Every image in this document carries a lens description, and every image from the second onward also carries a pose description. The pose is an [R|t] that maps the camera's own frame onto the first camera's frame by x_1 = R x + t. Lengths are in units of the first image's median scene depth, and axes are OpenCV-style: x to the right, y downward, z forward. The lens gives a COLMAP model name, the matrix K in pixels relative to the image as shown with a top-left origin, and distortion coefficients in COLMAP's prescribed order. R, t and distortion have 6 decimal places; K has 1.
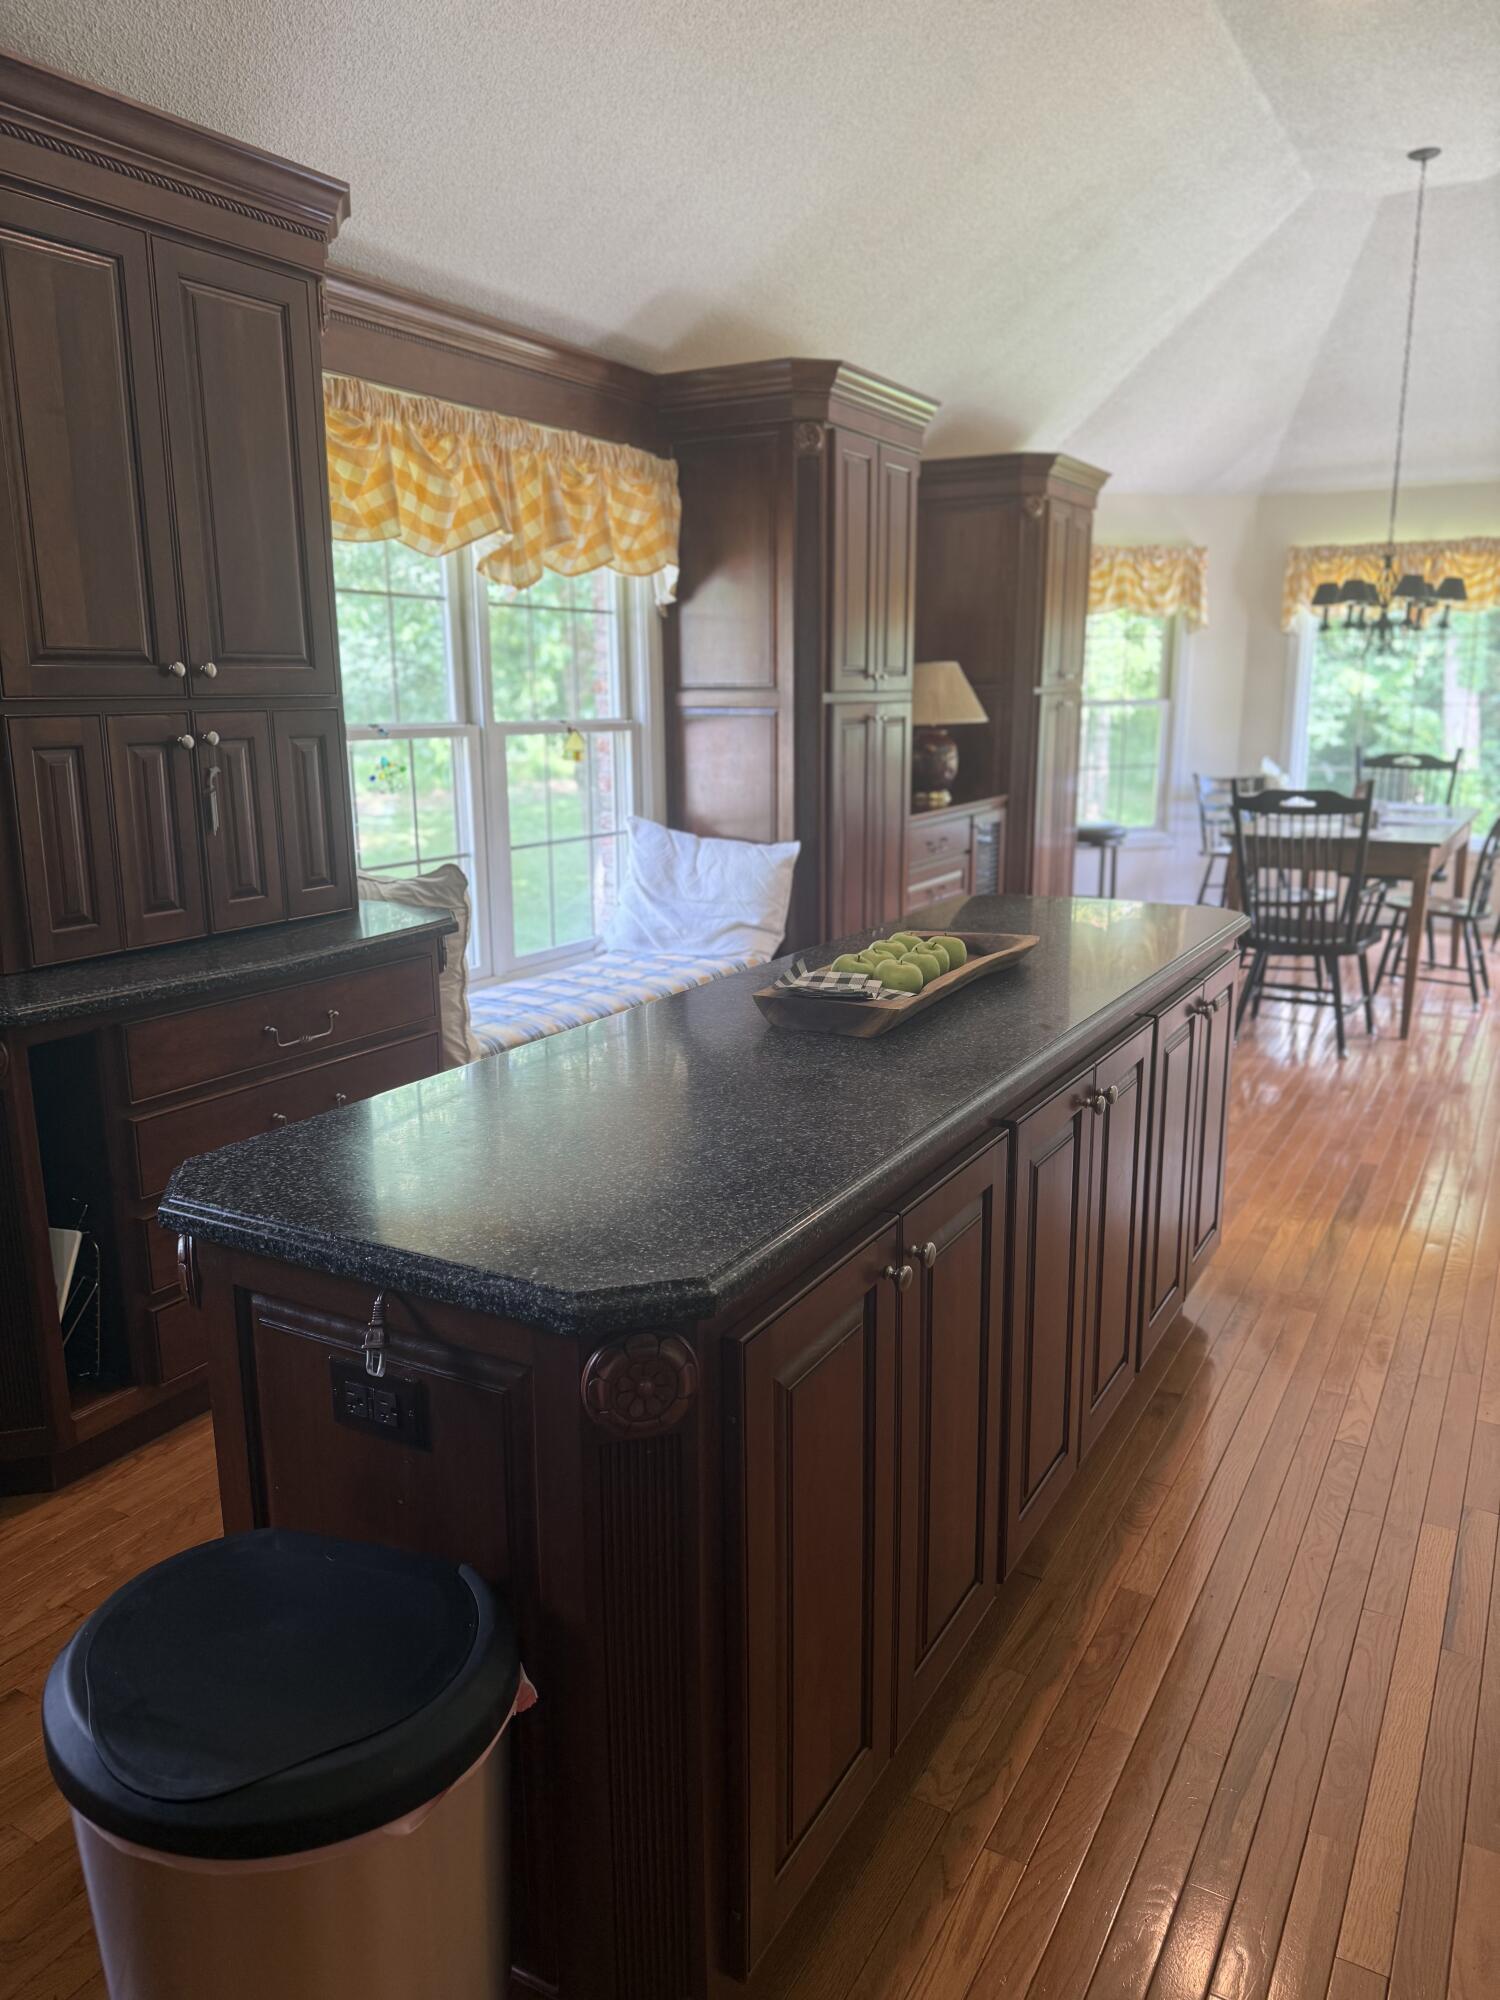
lens RADIAL K [[1446.5, 0, 764.0], [0, 1446.5, 1007.2], [0, 0, 1]] dist [0.085723, -0.142681]
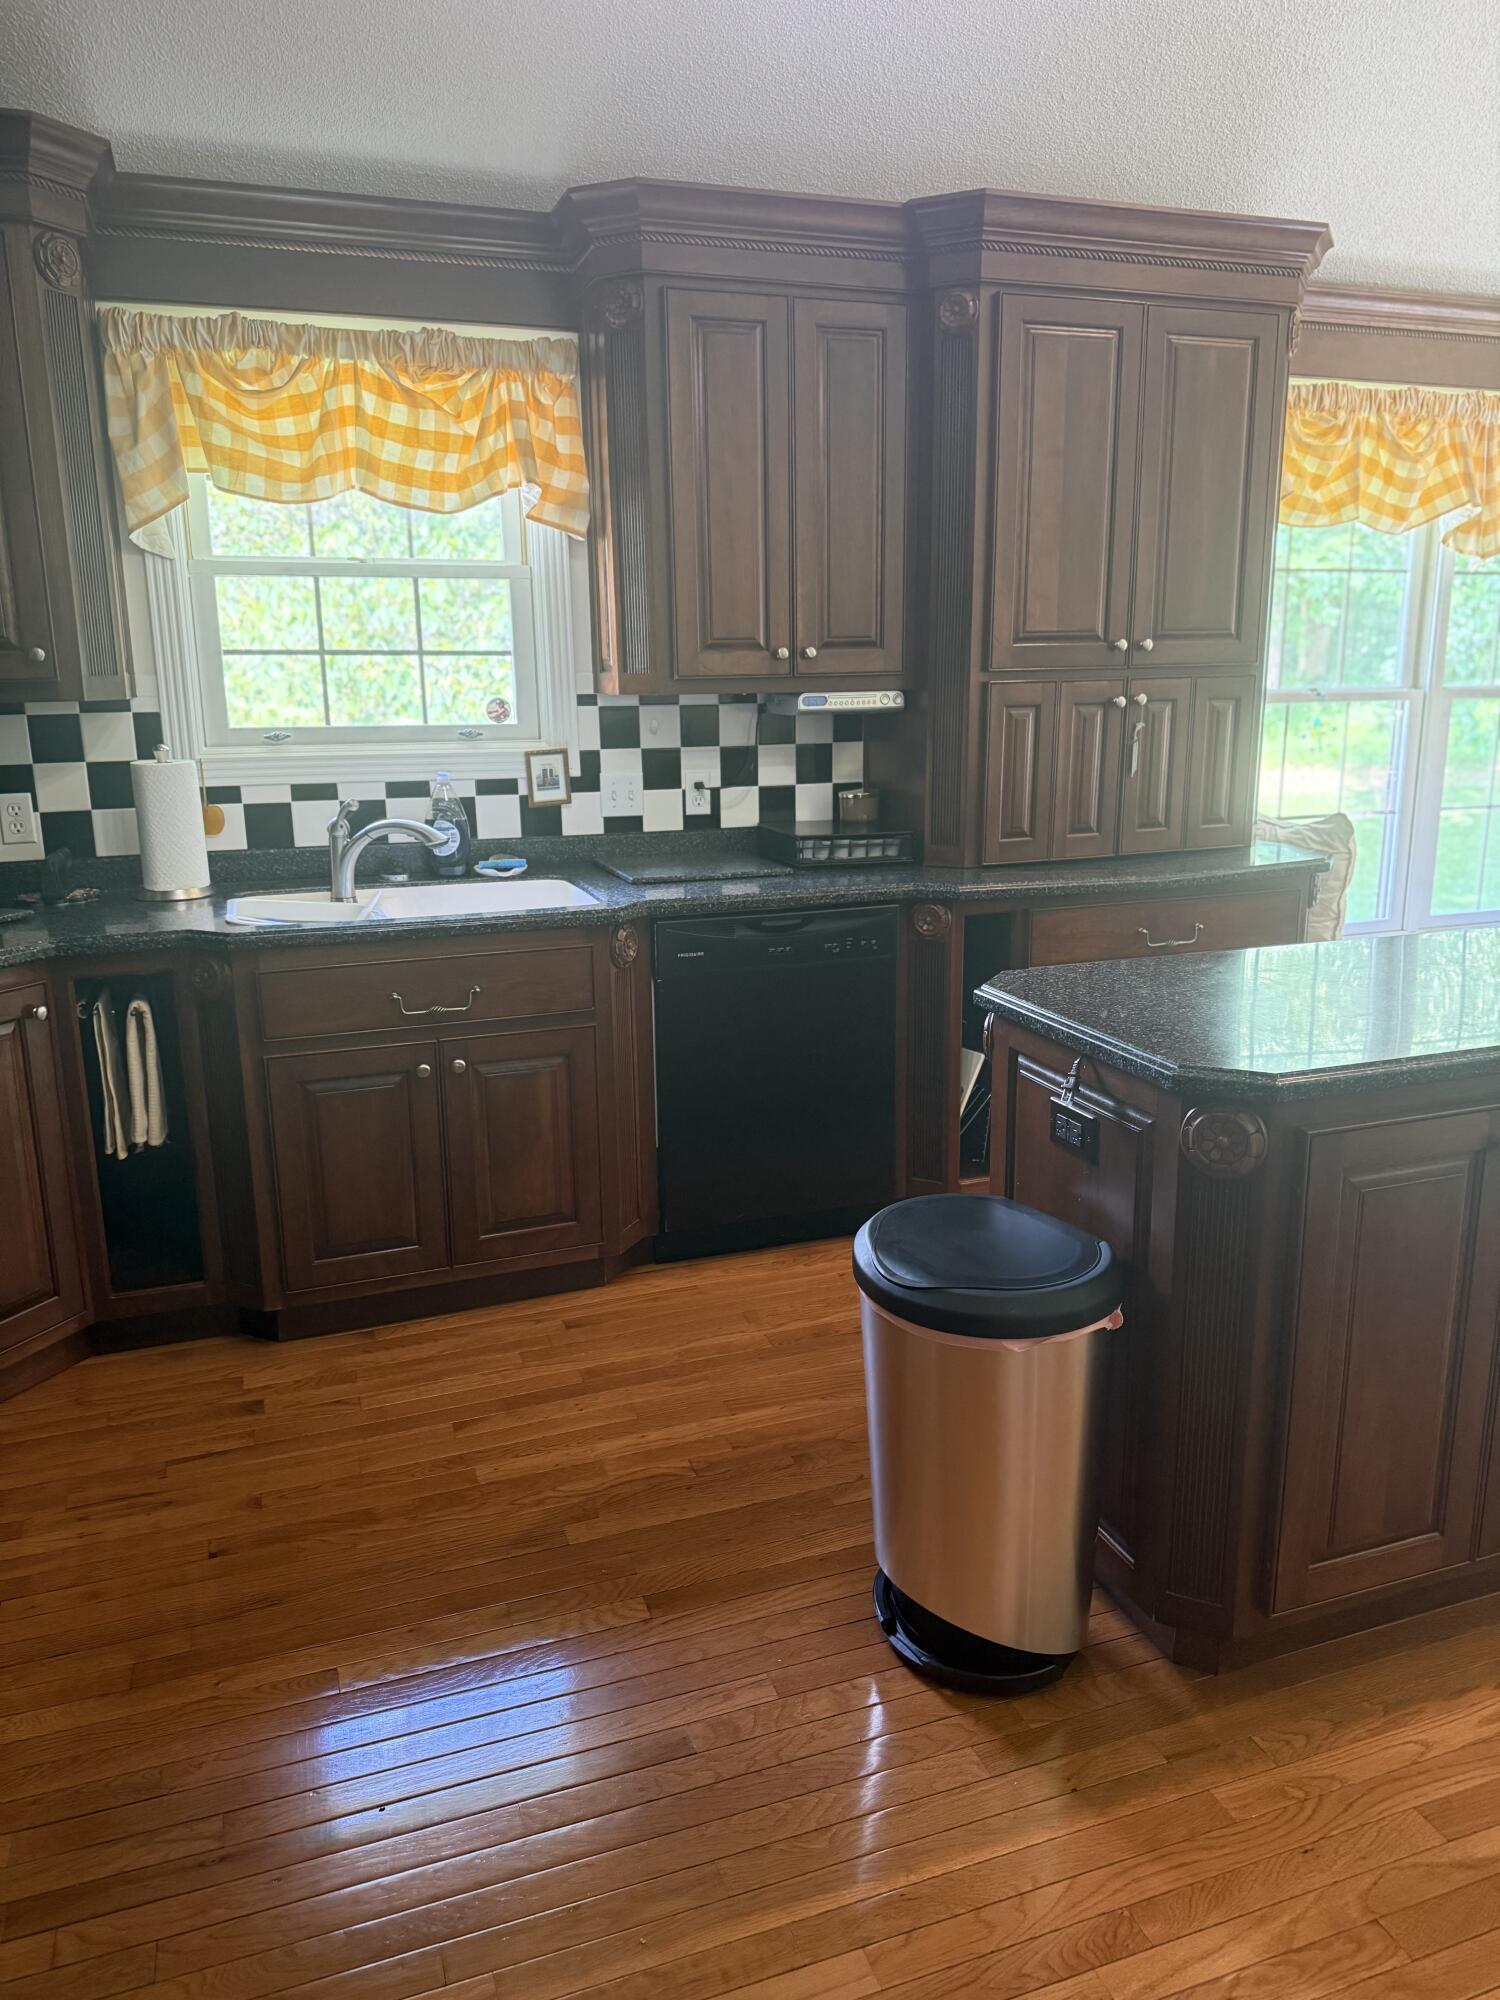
lens RADIAL K [[1446.5, 0, 764.0], [0, 1446.5, 1007.2], [0, 0, 1]] dist [0.085723, -0.142681]
pose [[0.773795, 0.143265, -0.617022, 0.162148], [-0.130102, 0.989266, 0.066537, 0.033013], [0.619931, 0.028790, 0.784128, -0.160223]]
